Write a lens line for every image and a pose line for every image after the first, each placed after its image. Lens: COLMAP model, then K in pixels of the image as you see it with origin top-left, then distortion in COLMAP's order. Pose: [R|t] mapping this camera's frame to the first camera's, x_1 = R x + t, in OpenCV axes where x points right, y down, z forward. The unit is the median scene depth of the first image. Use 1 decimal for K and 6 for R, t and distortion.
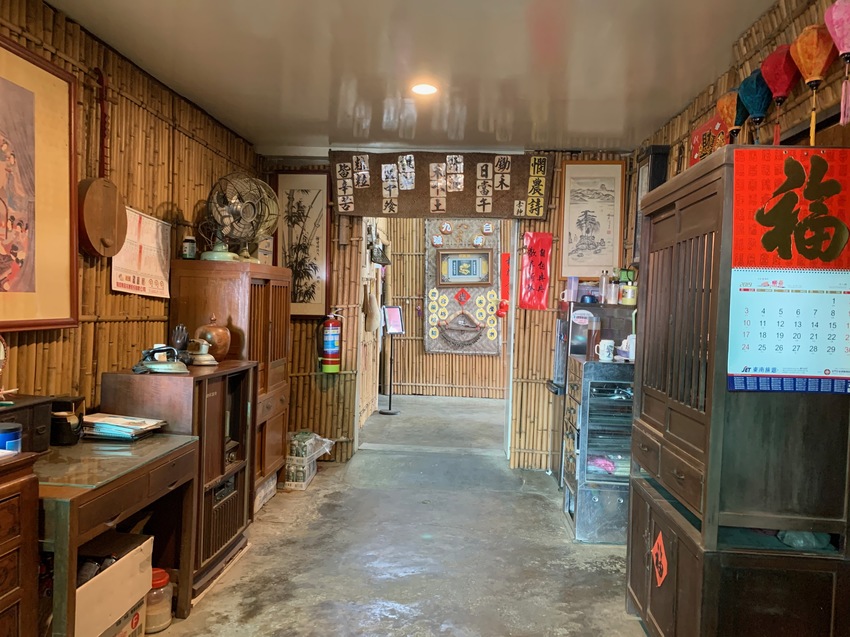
lens RADIAL K [[648.6, 0, 425.0], [0, 648.6, 318.5], [0, 0, 1]] dist [0.009607, -0.008145]
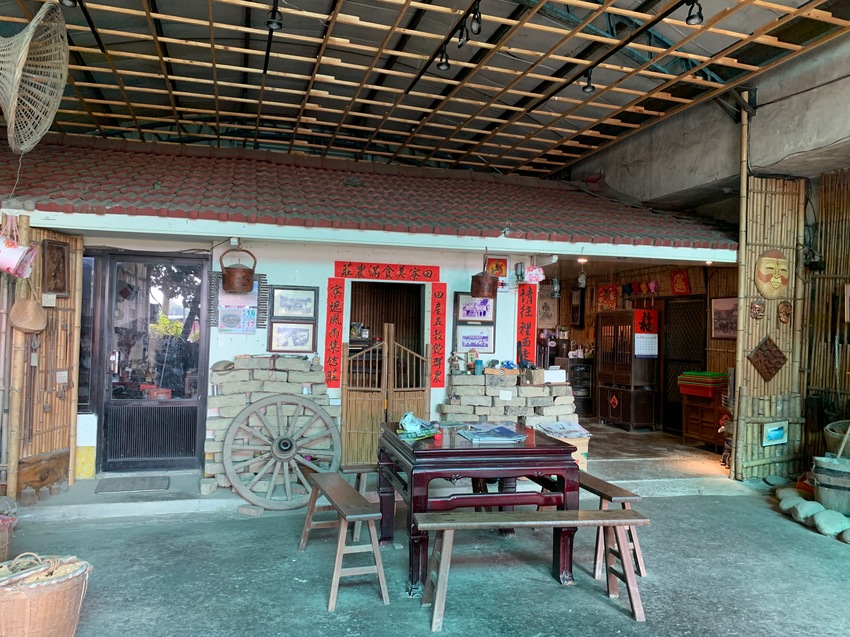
lens RADIAL K [[648.6, 0, 425.0], [0, 648.6, 318.5], [0, 0, 1]] dist [0.009607, -0.008145]
pose [[0.925458, -0.003048, 0.378837, -1.494500], [0.018671, 0.999119, -0.037574, -0.018097], [-0.378389, 0.041846, 0.924700, -1.542344]]
